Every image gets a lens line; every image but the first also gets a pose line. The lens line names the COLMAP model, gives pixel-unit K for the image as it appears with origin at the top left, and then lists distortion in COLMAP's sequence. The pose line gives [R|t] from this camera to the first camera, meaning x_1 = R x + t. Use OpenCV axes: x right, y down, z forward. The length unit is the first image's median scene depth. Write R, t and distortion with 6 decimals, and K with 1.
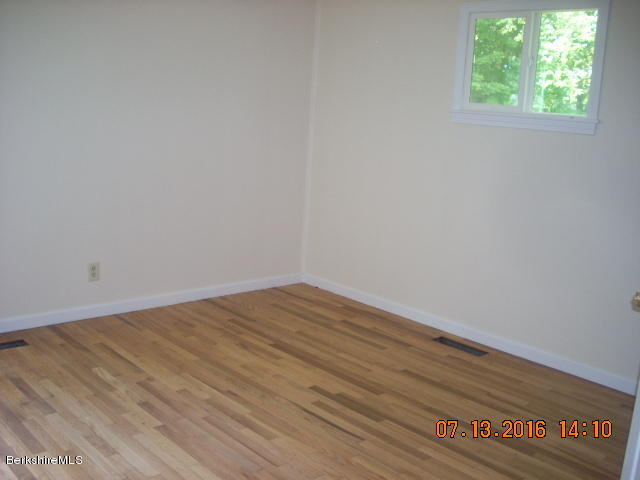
lens RADIAL K [[685.2, 0, 319.4], [0, 685.2, 240.8], [0, 0, 1]] dist [-0.029292, 0.000000]
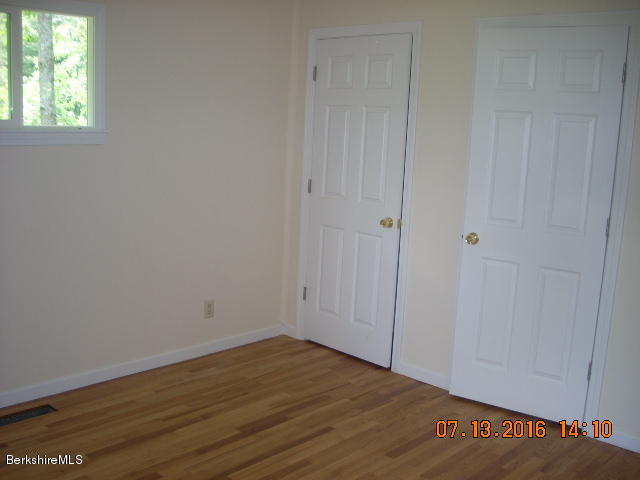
lens RADIAL K [[685.2, 0, 319.5], [0, 685.2, 239.3], [0, 0, 1]] dist [-0.029292, 0.000000]
pose [[-0.071990, -0.220030, 0.972833, -0.663190], [0.138498, 0.963709, 0.228216, -0.216487], [-0.987743, 0.151165, -0.038904, 0.774977]]
